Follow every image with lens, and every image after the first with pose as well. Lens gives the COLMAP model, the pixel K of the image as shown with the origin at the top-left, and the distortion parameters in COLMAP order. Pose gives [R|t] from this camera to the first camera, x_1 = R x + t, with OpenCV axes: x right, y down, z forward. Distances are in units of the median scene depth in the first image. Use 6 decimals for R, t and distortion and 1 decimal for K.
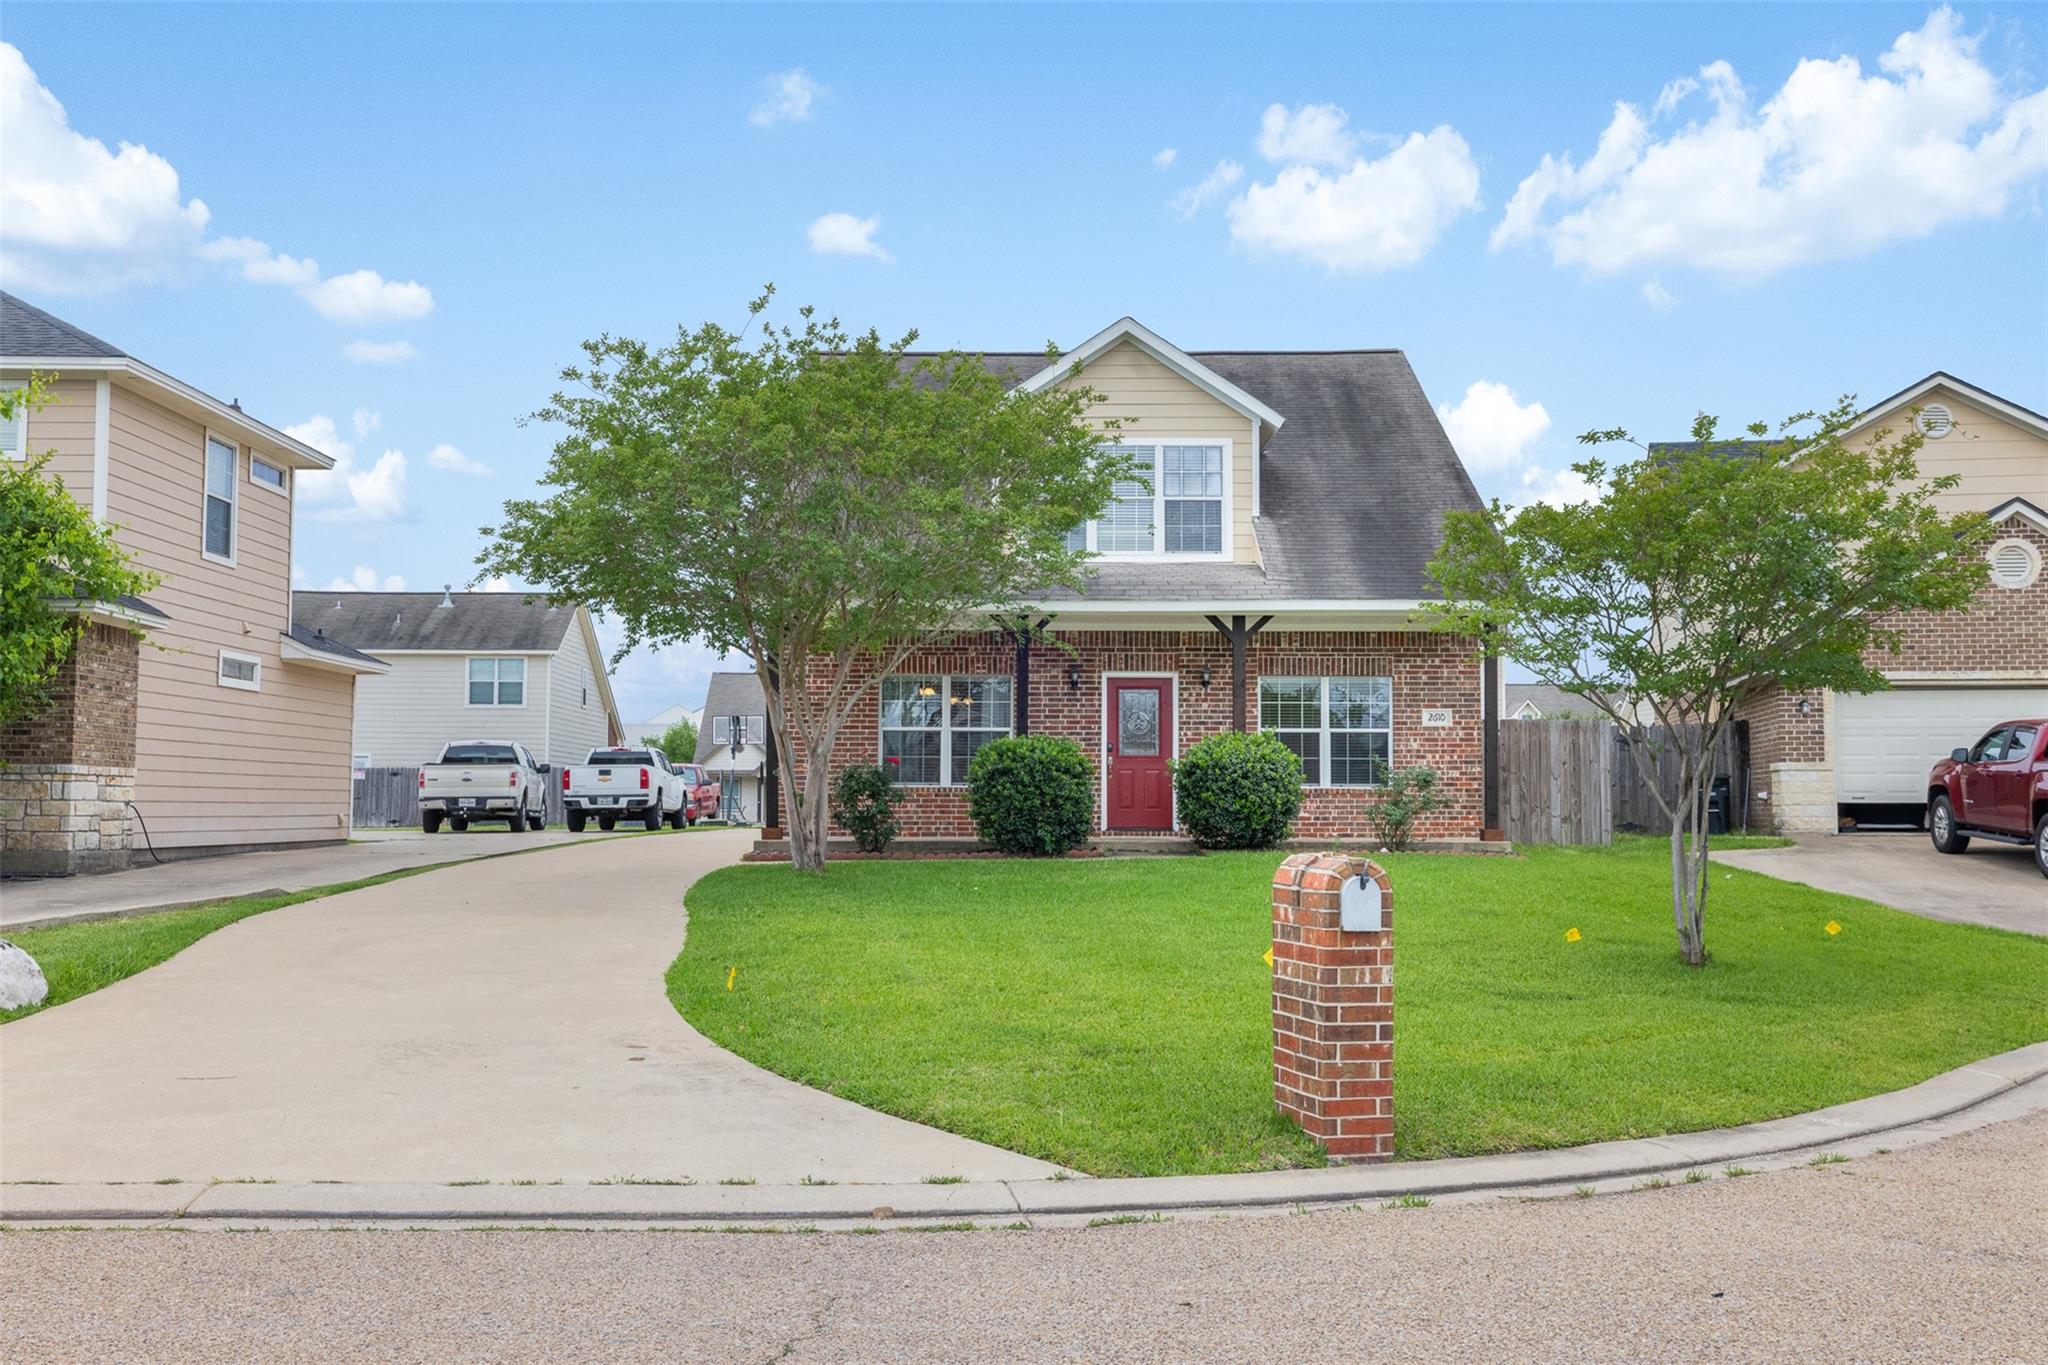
lens RADIAL K [[1971.6, 0, 1029.8], [0, 1971.6, 540.3], [0, 0, 1]] dist [0.002700, 0.003474]
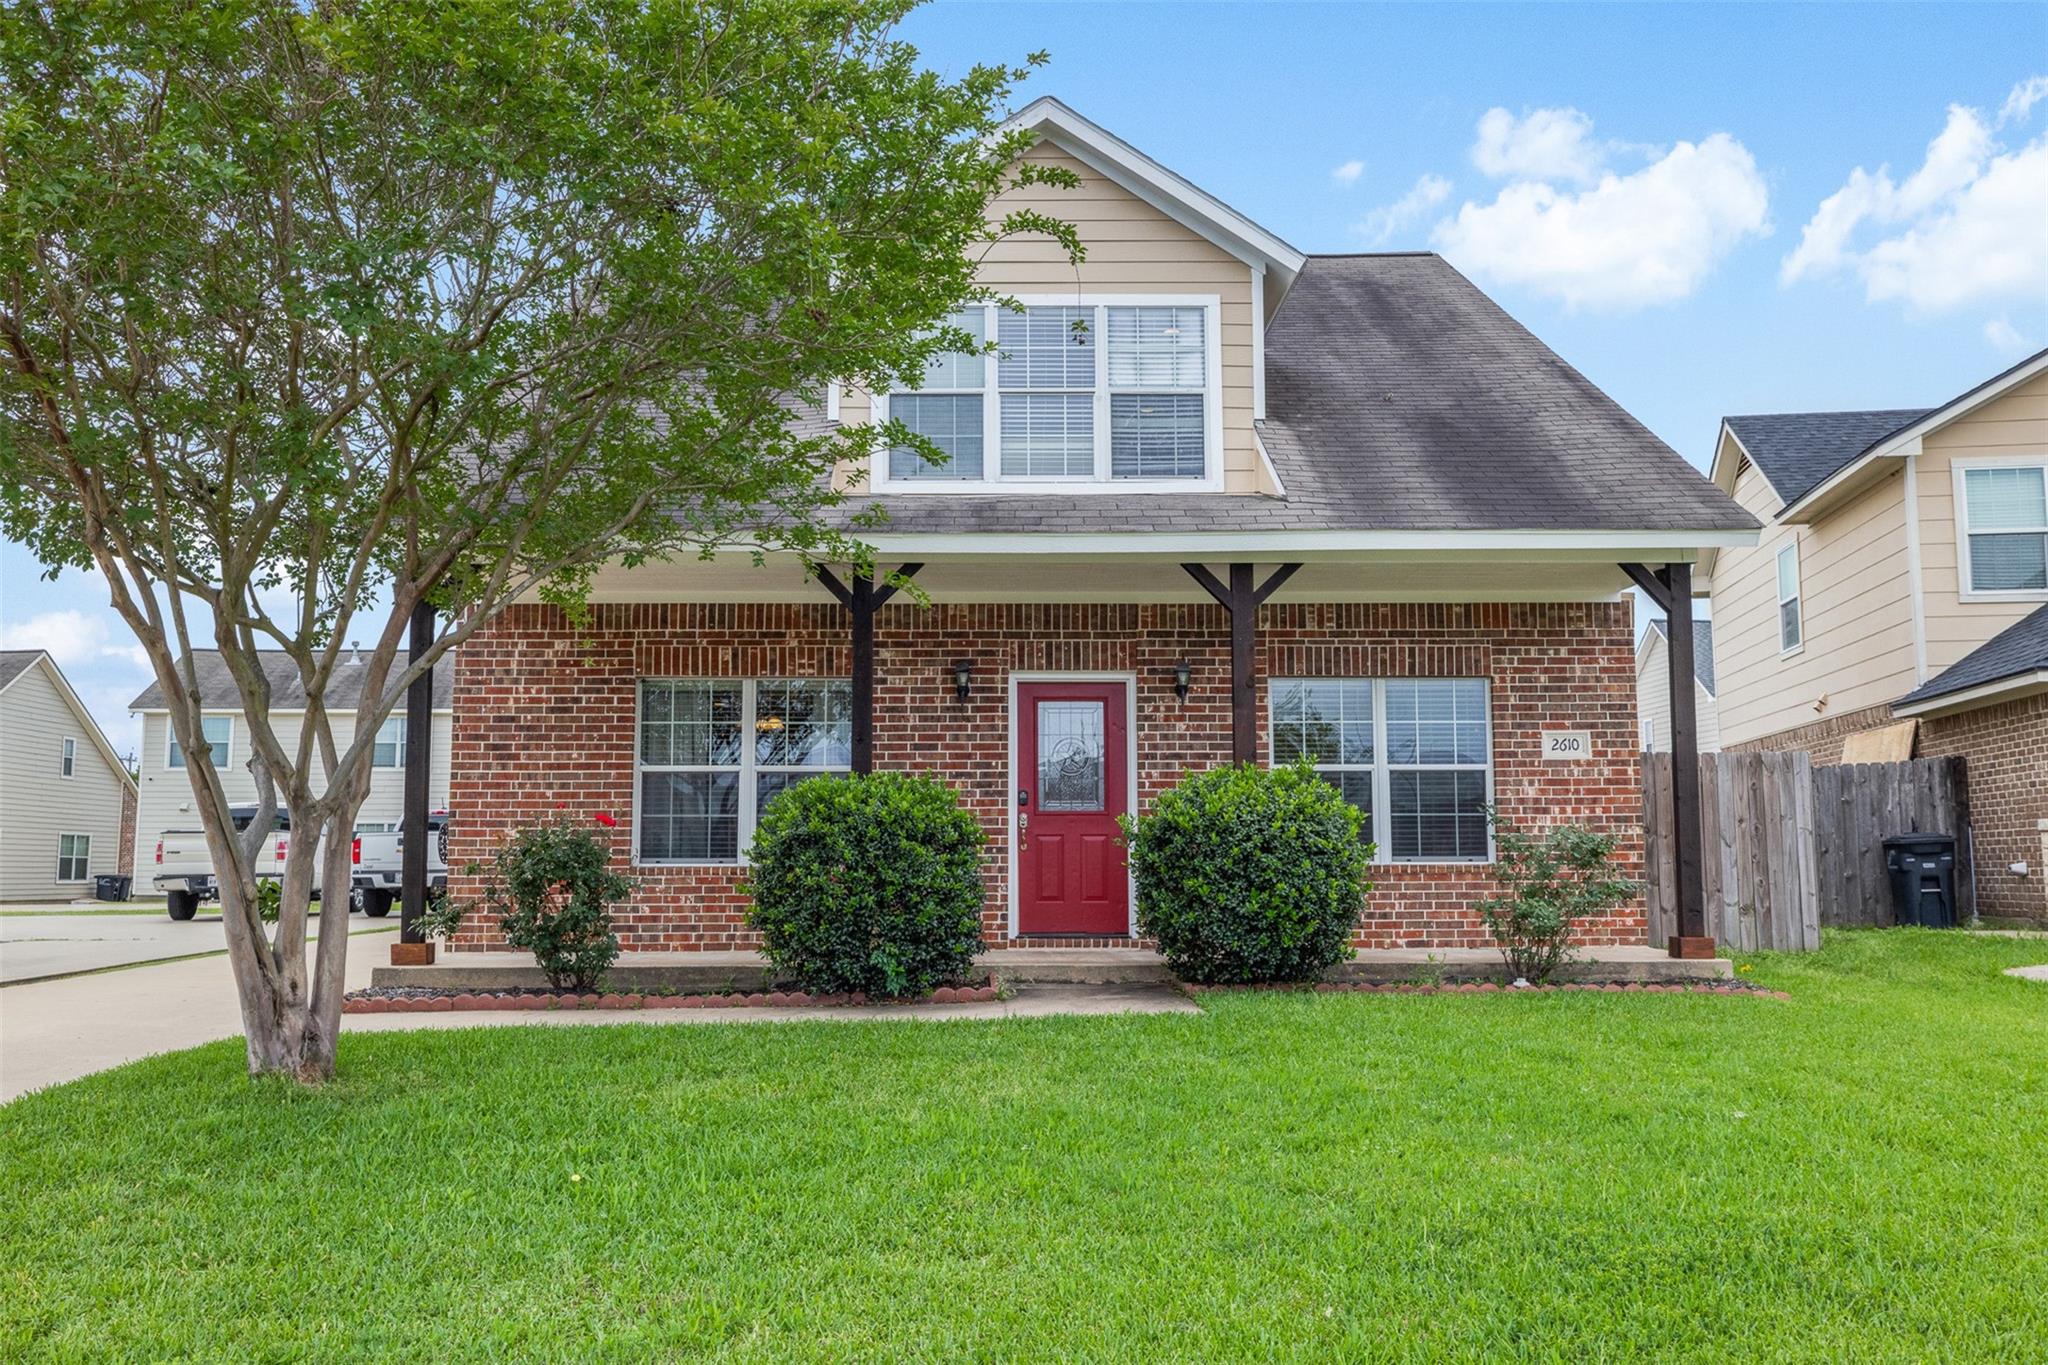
lens RADIAL K [[1680.5, 0, 1014.7], [0, 1680.5, 589.4], [0, 0, 1]] dist [-0.003021, 0.001723]
pose [[0.999949, -0.004646, 0.008948, 0.034078], [0.004901, 0.999579, -0.028611, 0.056420], [-0.008811, 0.028654, 0.999551, 0.488624]]
